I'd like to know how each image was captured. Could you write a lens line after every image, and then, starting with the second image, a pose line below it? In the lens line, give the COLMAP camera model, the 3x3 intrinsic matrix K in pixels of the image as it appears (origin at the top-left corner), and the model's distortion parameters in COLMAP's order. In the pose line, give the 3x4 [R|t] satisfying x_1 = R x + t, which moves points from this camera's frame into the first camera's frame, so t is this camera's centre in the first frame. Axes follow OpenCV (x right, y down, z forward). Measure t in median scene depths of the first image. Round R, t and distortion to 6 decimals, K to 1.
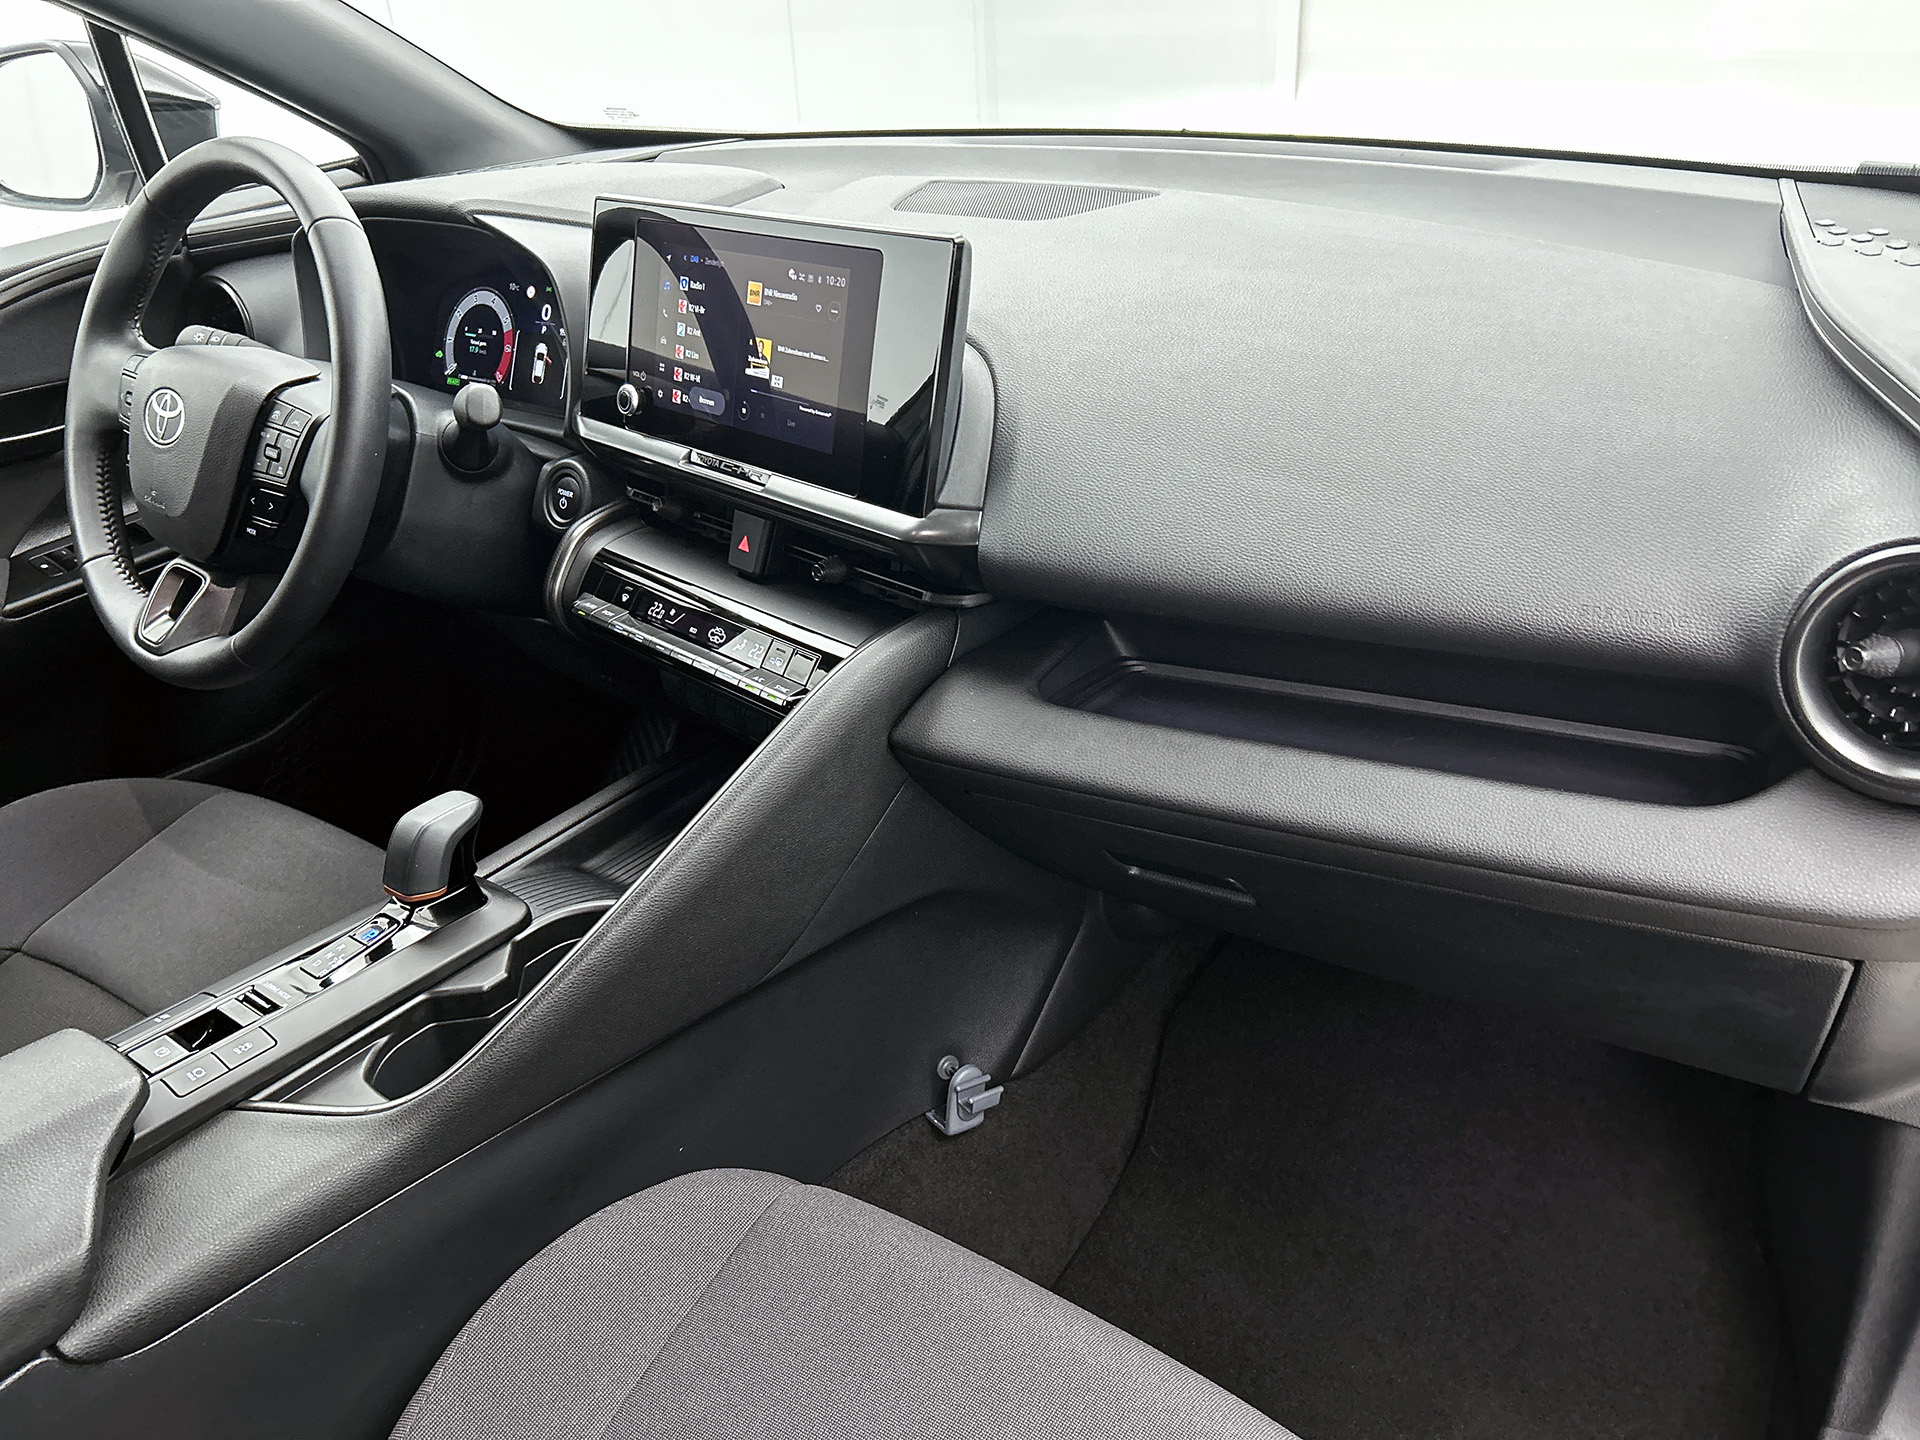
lens RADIAL K [[1486.8, 0, 943.4], [0, 1486.8, 716.7], [0, 0, 1]] dist [0.030214, -0.006803]
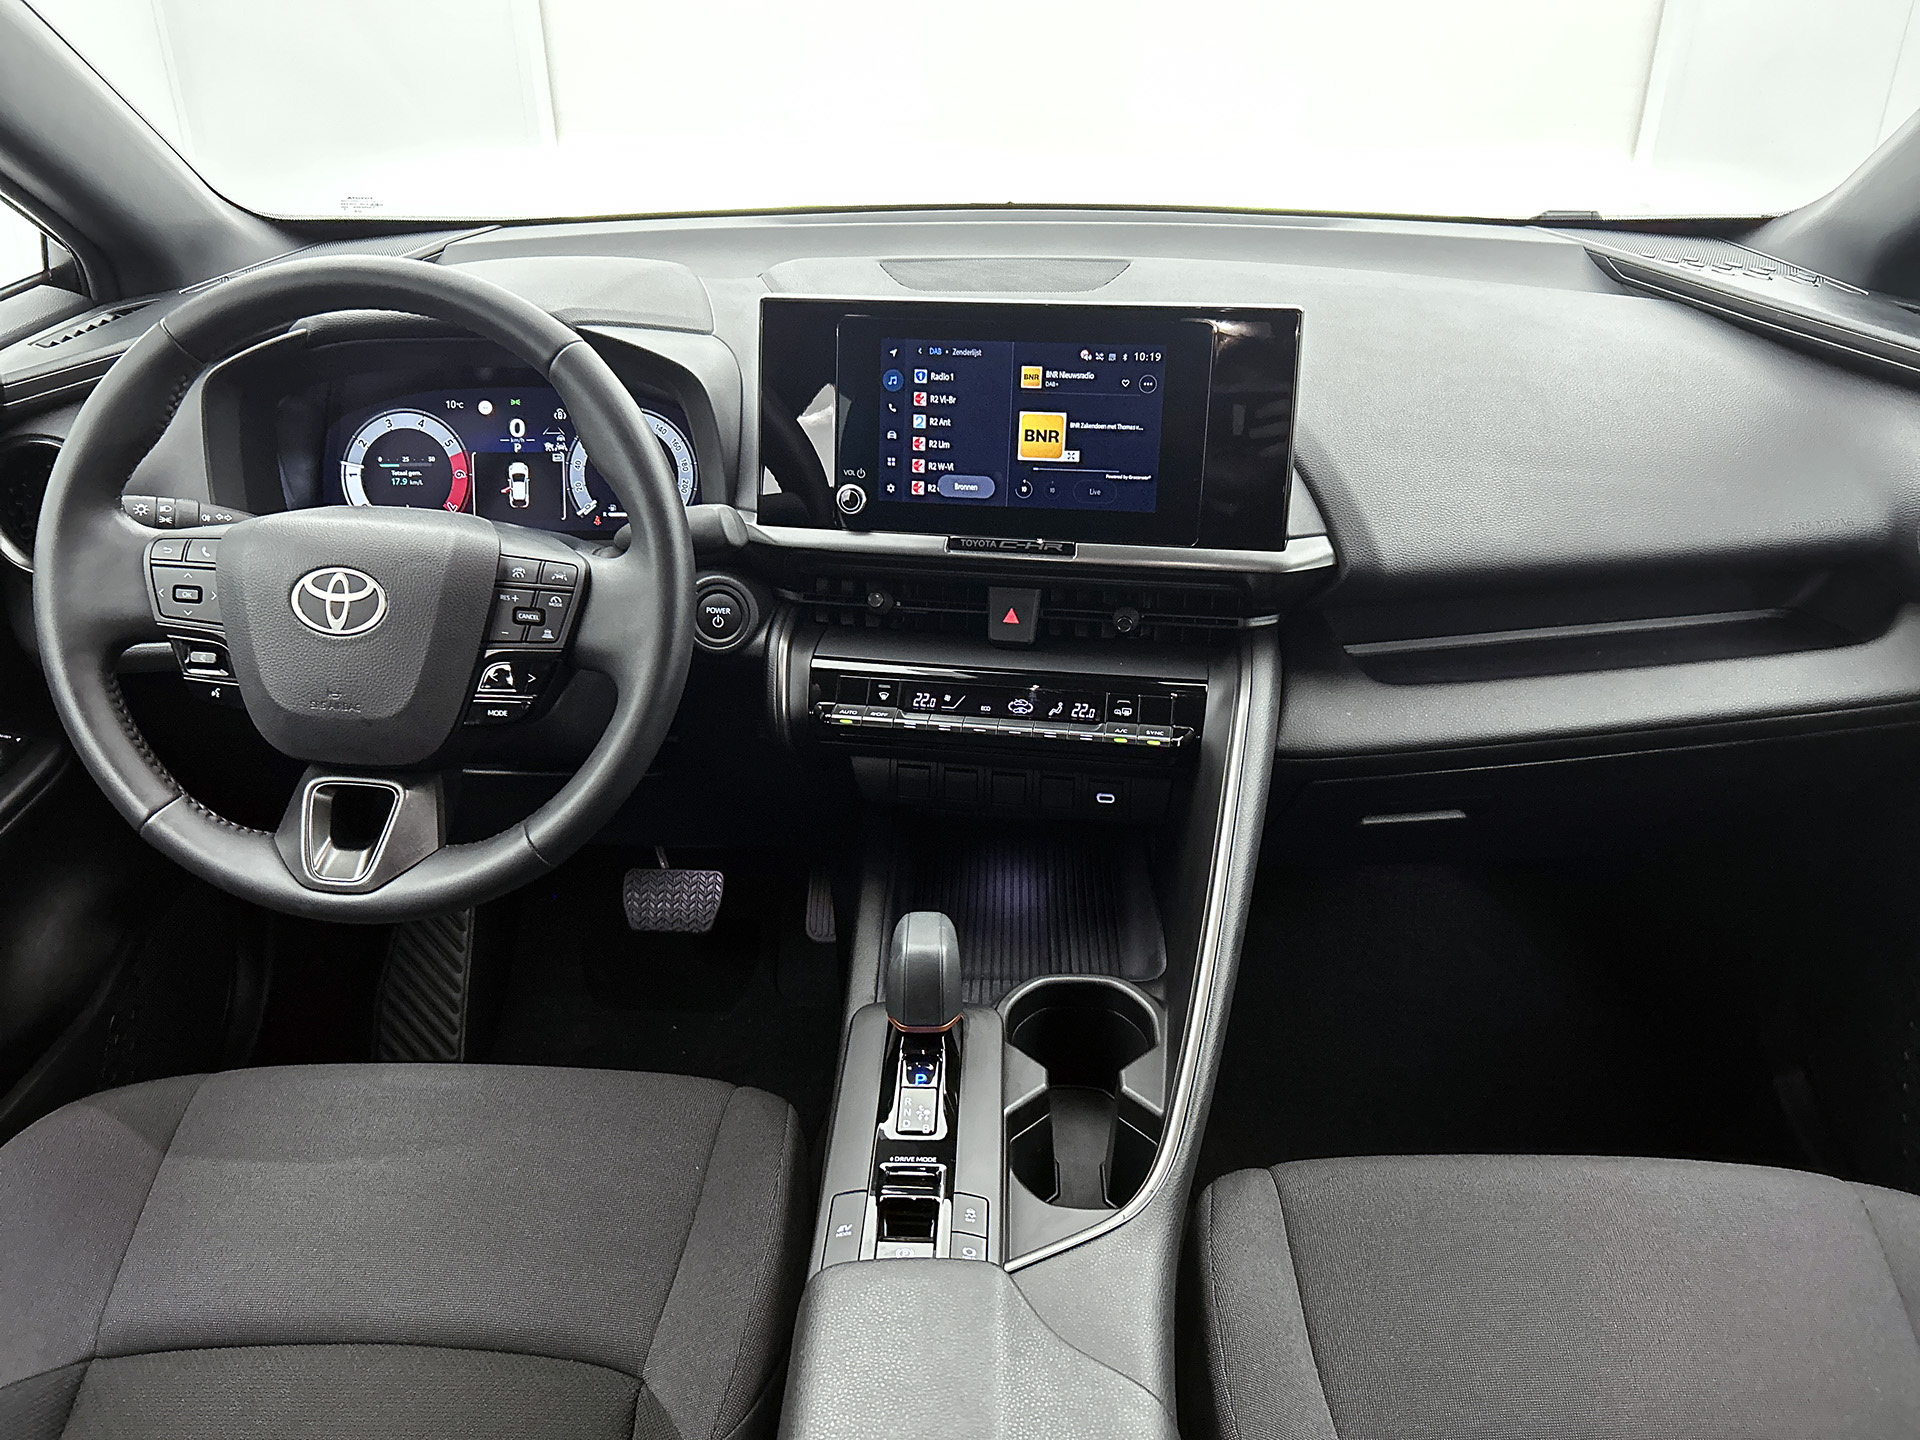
lens RADIAL K [[1486.8, 0, 973.0], [0, 1486.8, 738.1], [0, 0, 1]] dist [0.030214, -0.006803]
pose [[0.812641, -0.226324, 0.537022, -0.717241], [0.233996, 0.970681, 0.054995, -0.095281], [-0.533724, 0.080970, 0.841774, 0.144391]]
